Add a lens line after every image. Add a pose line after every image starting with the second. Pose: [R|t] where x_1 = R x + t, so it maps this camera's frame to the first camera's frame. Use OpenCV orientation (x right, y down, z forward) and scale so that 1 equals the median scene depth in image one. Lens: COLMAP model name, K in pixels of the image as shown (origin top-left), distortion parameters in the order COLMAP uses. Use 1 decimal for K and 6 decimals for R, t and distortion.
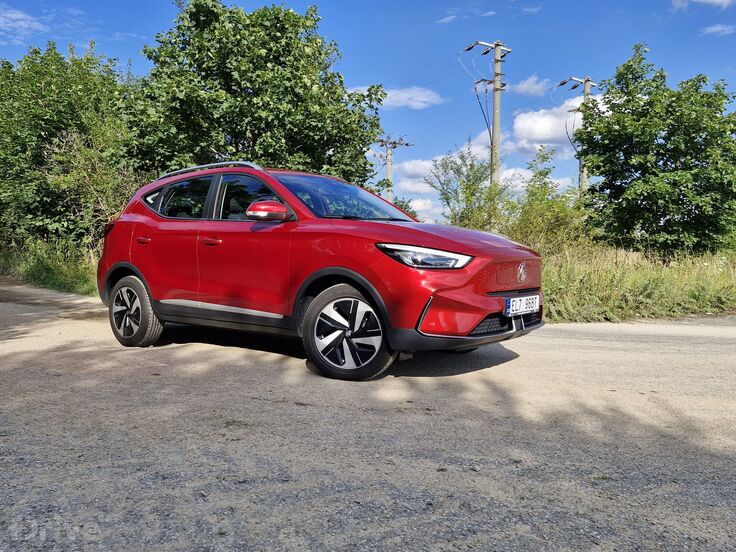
lens RADIAL K [[548.8, 0, 327.1], [0, 548.8, 290.8], [0, 0, 1]] dist [0.056031, -0.056538]
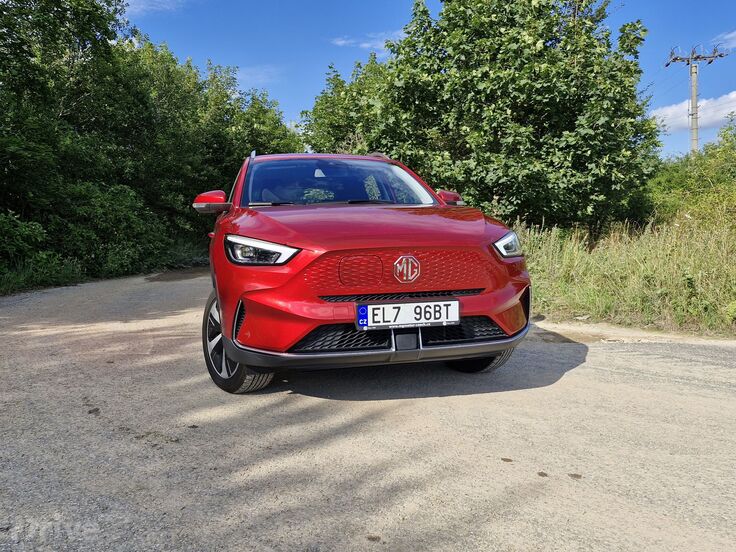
lens RADIAL K [[548.8, 0, 363.0], [0, 548.8, 279.8], [0, 0, 1]] dist [0.056031, -0.056538]
pose [[0.828889, 0.011553, -0.559294, 0.705924], [-0.006571, 0.999919, 0.010916, -0.026205], [0.559374, -0.005373, 0.828898, 0.388094]]
